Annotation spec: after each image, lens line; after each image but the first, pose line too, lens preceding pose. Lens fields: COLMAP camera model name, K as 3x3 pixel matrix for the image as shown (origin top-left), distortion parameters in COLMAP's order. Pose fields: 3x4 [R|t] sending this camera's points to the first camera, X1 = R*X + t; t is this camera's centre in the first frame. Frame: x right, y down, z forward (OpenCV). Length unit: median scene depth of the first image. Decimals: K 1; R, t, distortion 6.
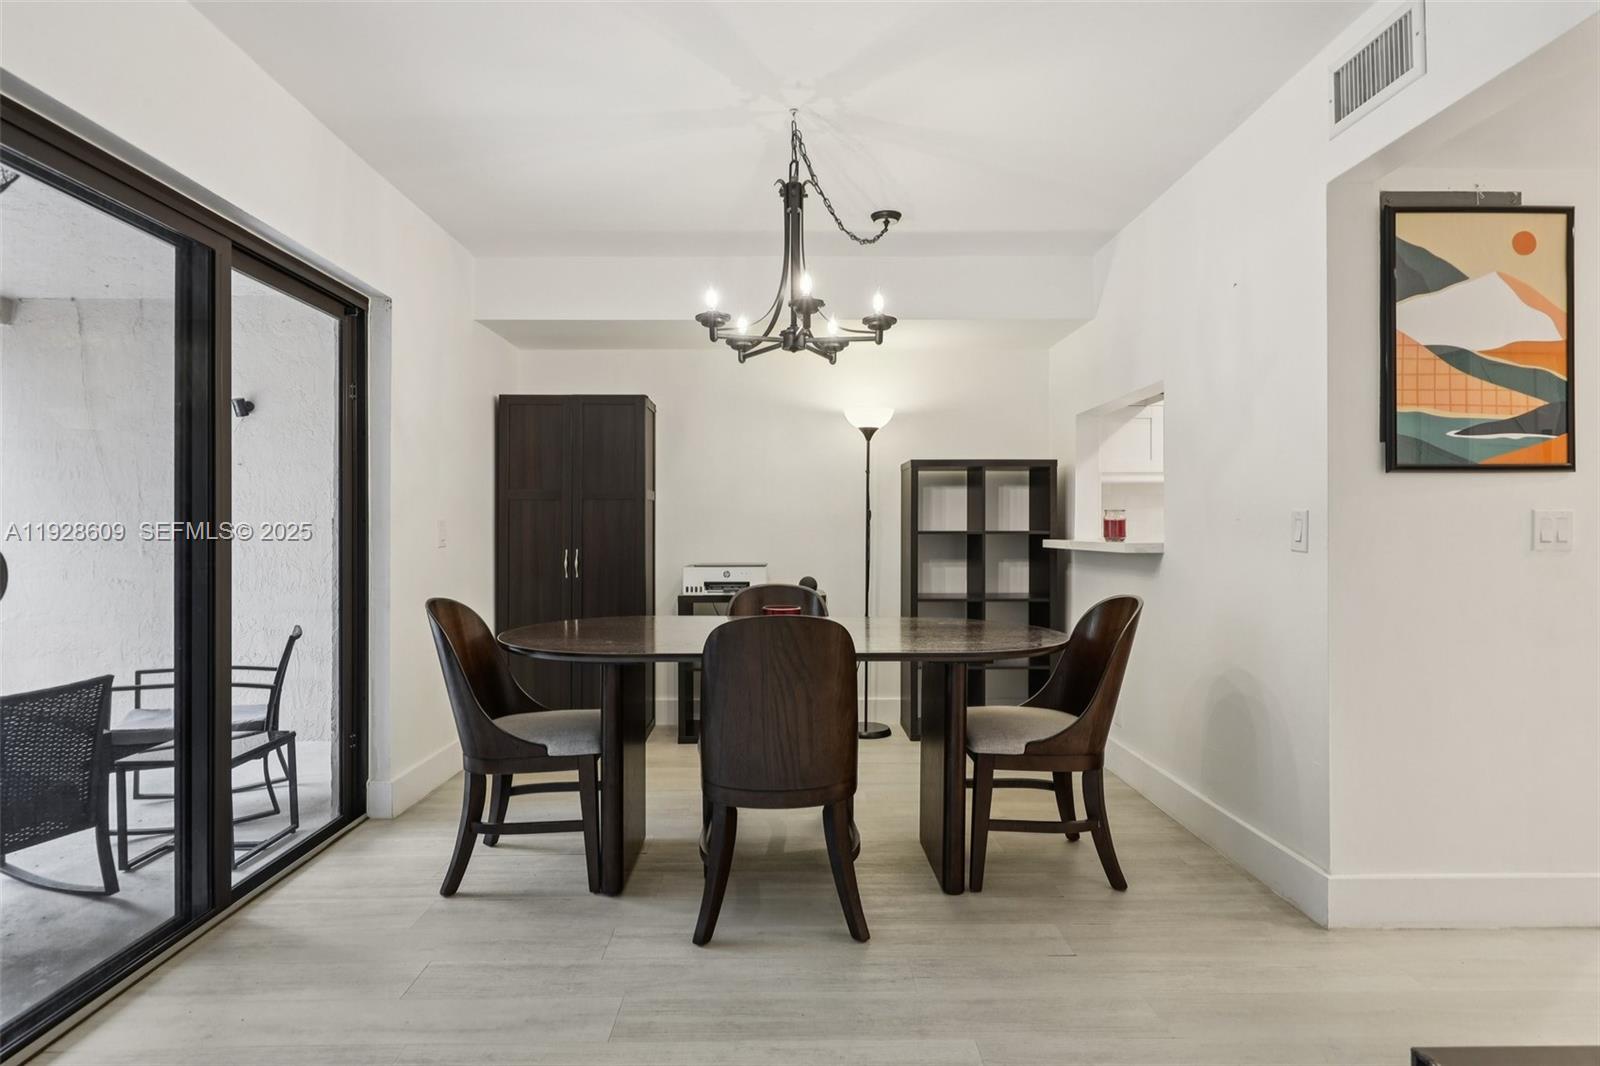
lens RADIAL K [[867.7, 0, 800.0], [0, 867.7, 533.0], [0, 0, 1]] dist [0.000495, -0.000383]
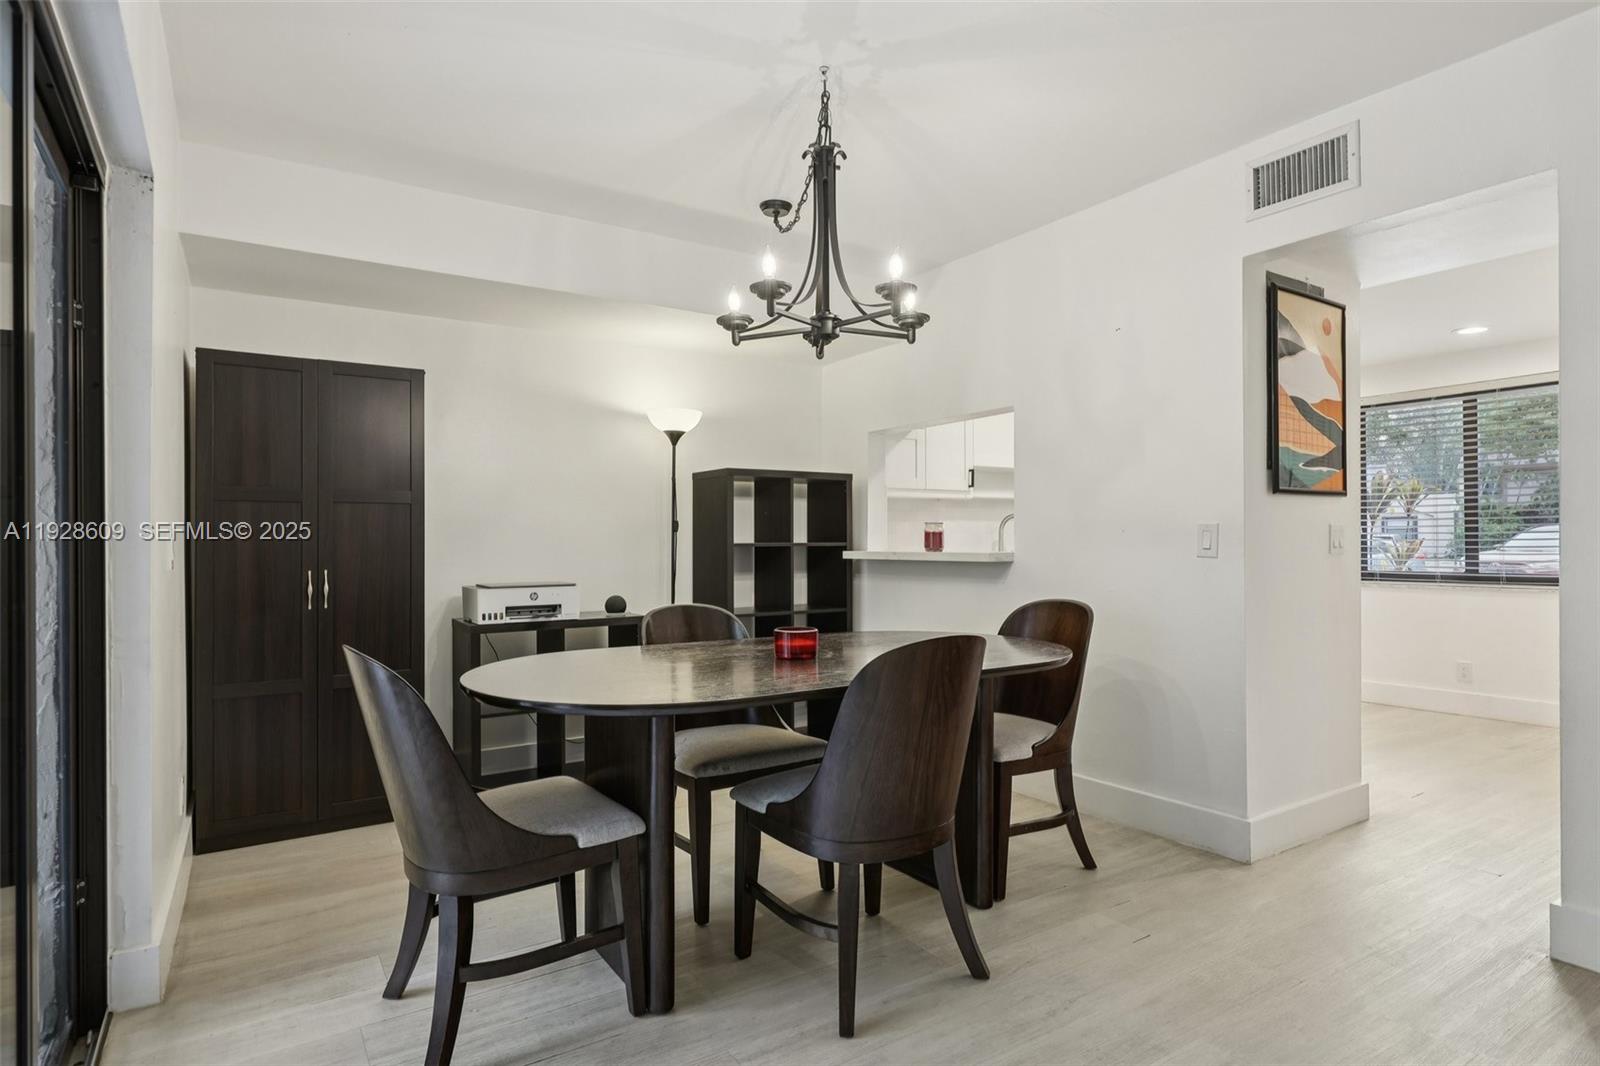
lens RADIAL K [[857.0, 0, 801.9], [0, 857.0, 545.6], [0, 0, 1]] dist [0.001433, 0.000630]
pose [[0.842648, -0.005666, 0.538435, -0.511888], [0.006647, 0.999978, 0.000121, 0.001026], [-0.538424, 0.003477, 0.842667, 0.280107]]
